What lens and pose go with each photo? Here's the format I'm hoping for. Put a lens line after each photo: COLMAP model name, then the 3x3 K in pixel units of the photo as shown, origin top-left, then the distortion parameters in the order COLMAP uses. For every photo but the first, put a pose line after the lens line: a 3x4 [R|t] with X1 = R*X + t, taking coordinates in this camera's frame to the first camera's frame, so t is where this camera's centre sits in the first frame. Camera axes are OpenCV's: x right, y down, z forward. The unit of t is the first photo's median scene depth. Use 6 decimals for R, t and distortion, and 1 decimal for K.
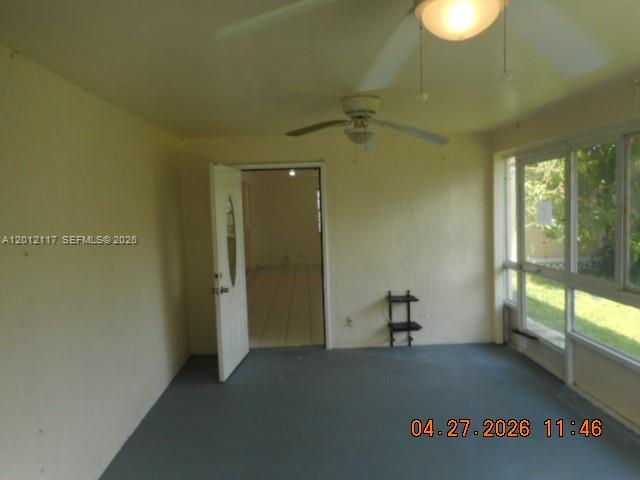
lens RADIAL K [[477.7, 0, 319.0], [0, 477.7, 240.5], [0, 0, 1]] dist [-0.000445, 0.009574]
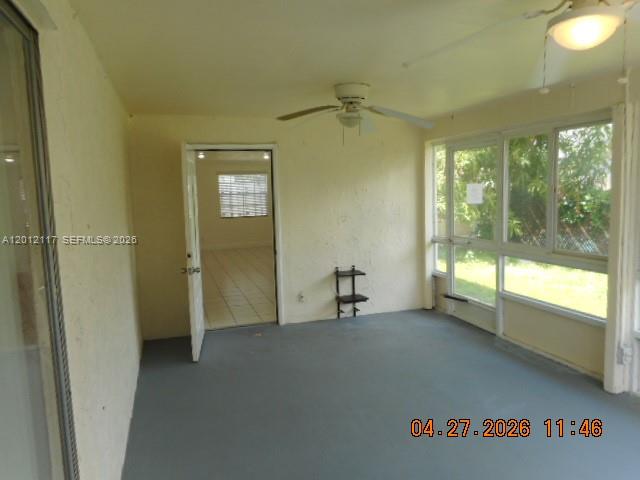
lens RADIAL K [[477.7, 0, 322.9], [0, 477.7, 239.2], [0, 0, 1]] dist [-0.000445, 0.009574]
pose [[0.962965, -0.025241, 0.268443, -0.175721], [0.018505, 0.999448, 0.027596, 0.014041], [-0.268992, -0.021607, 0.962900, -0.026742]]
